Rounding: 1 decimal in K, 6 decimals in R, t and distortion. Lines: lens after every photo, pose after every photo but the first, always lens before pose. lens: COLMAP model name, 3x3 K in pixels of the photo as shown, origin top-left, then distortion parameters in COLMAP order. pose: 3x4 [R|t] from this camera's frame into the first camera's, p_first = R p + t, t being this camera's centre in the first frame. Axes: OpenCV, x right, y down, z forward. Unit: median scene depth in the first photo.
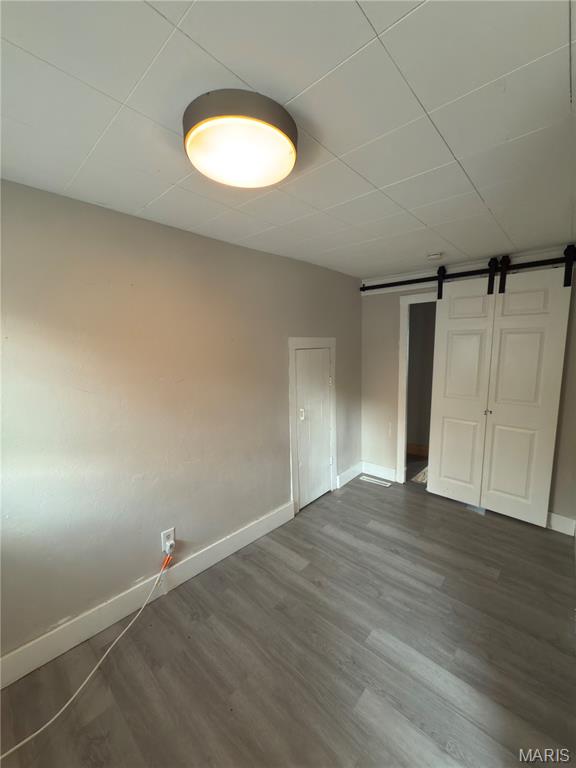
lens RADIAL K [[305.7, 0, 288.9], [0, 305.7, 383.9], [0, 0, 1]] dist [-0.001607, -0.000506]
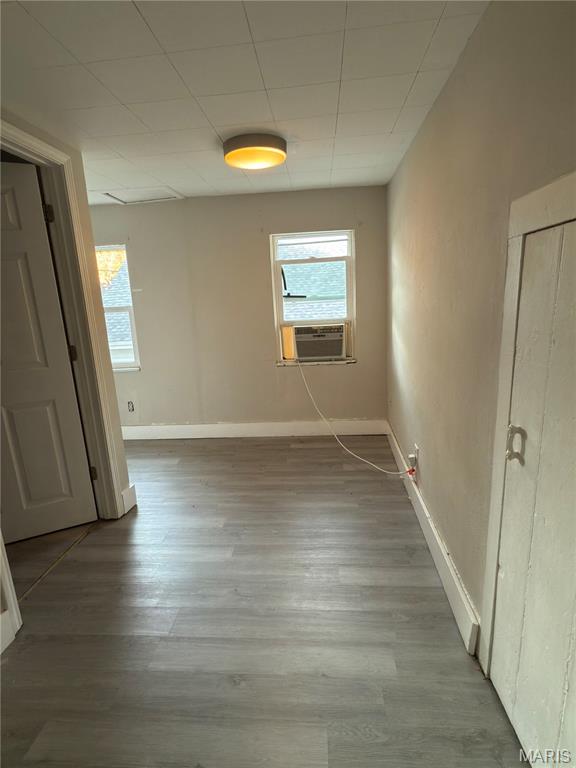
lens RADIAL K [[402.6, 0, 289.4], [0, 402.6, 386.3], [0, 0, 1]] dist [0.002161, 0.000211]
pose [[-0.784881, 0.181727, -0.592400, 0.812424], [-0.024304, 0.946264, 0.322480, -0.152785], [0.619170, 0.267506, -0.738288, 1.967566]]
